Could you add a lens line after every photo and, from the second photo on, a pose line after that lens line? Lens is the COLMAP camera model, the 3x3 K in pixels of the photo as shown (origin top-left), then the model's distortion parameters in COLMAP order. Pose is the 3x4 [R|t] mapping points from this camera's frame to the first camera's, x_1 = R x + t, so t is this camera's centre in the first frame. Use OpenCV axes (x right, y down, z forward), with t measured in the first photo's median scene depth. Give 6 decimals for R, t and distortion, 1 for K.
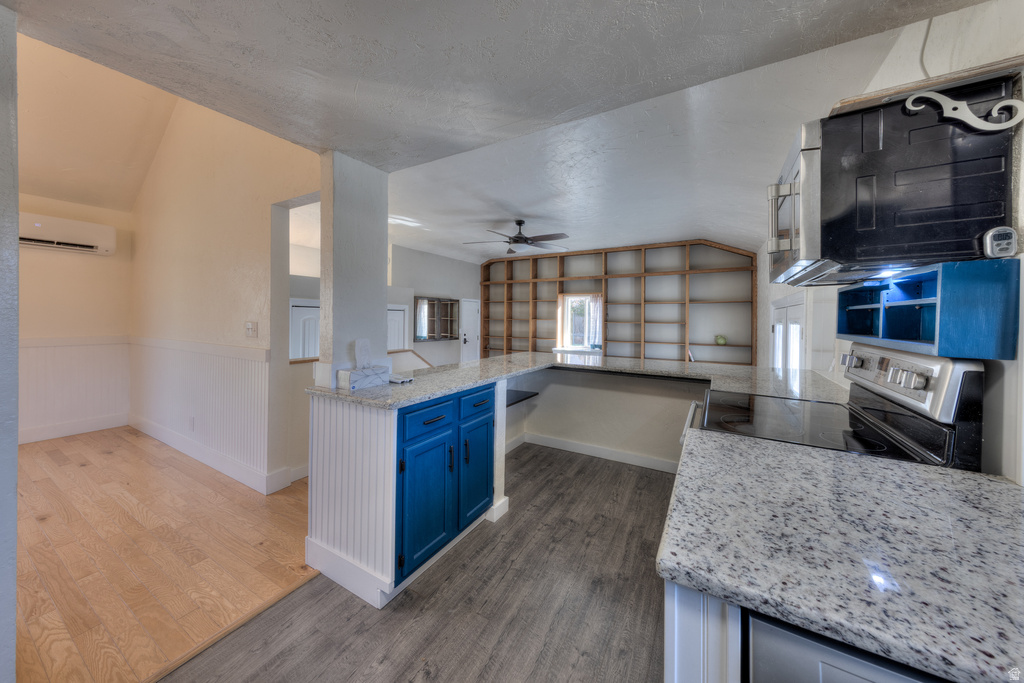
lens RADIAL K [[345.6, 0, 520.1], [0, 345.6, 317.6], [0, 0, 1]] dist [0.006470, -0.001655]
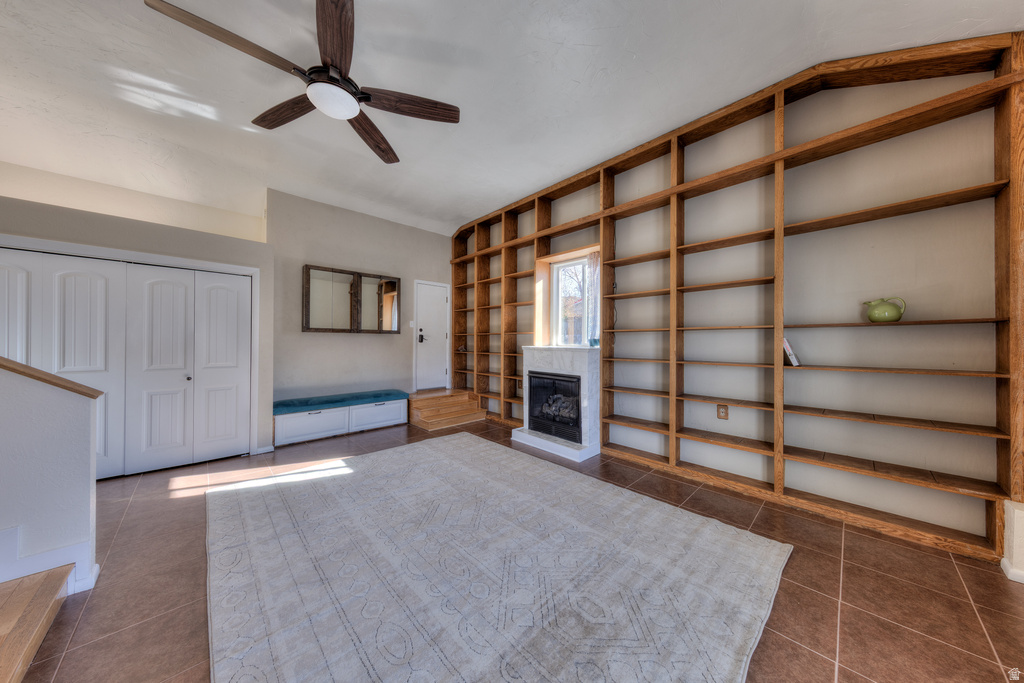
lens RADIAL K [[323.9, 0, 510.6], [0, 323.9, 341.8], [0, 0, 1]] dist [0.001809, -0.000017]
pose [[0.954381, -0.007255, -0.298502, 0.286502], [0.008982, 0.999950, 0.004415, 0.092278], [0.298455, -0.006895, 0.954399, 0.519959]]
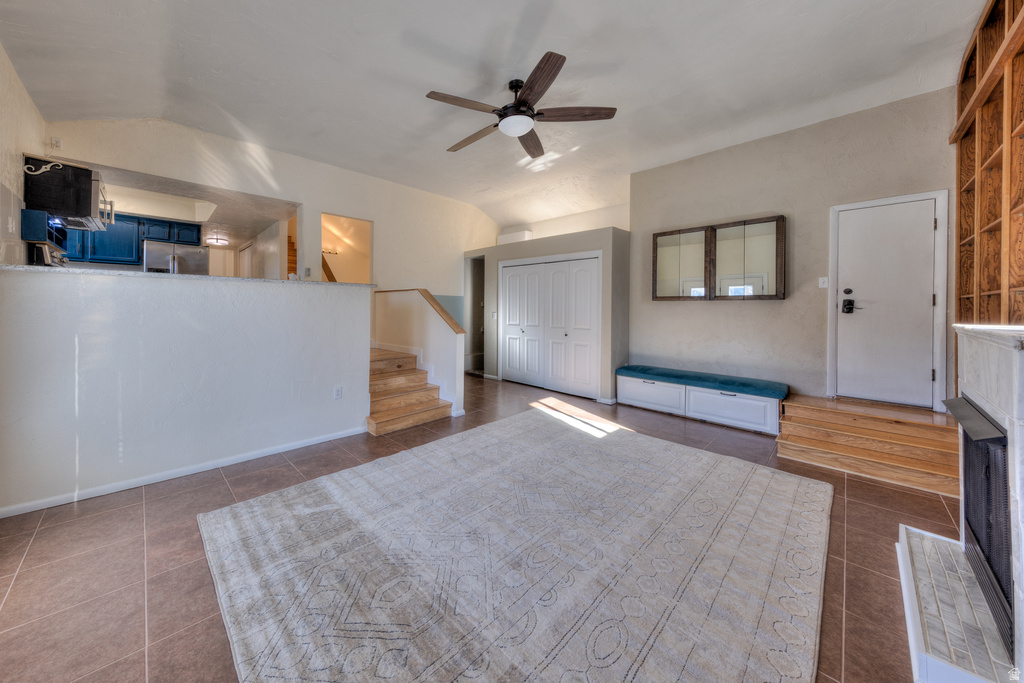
lens RADIAL K [[345.6, 0, 463.7], [0, 345.6, 307.5], [0, 0, 1]] dist [0.006470, -0.001655]
pose [[-0.312047, -0.014468, -0.949957, 0.365450], [-0.005645, 0.999895, -0.013375, 0.094192], [0.950050, 0.001189, -0.312095, 0.664362]]
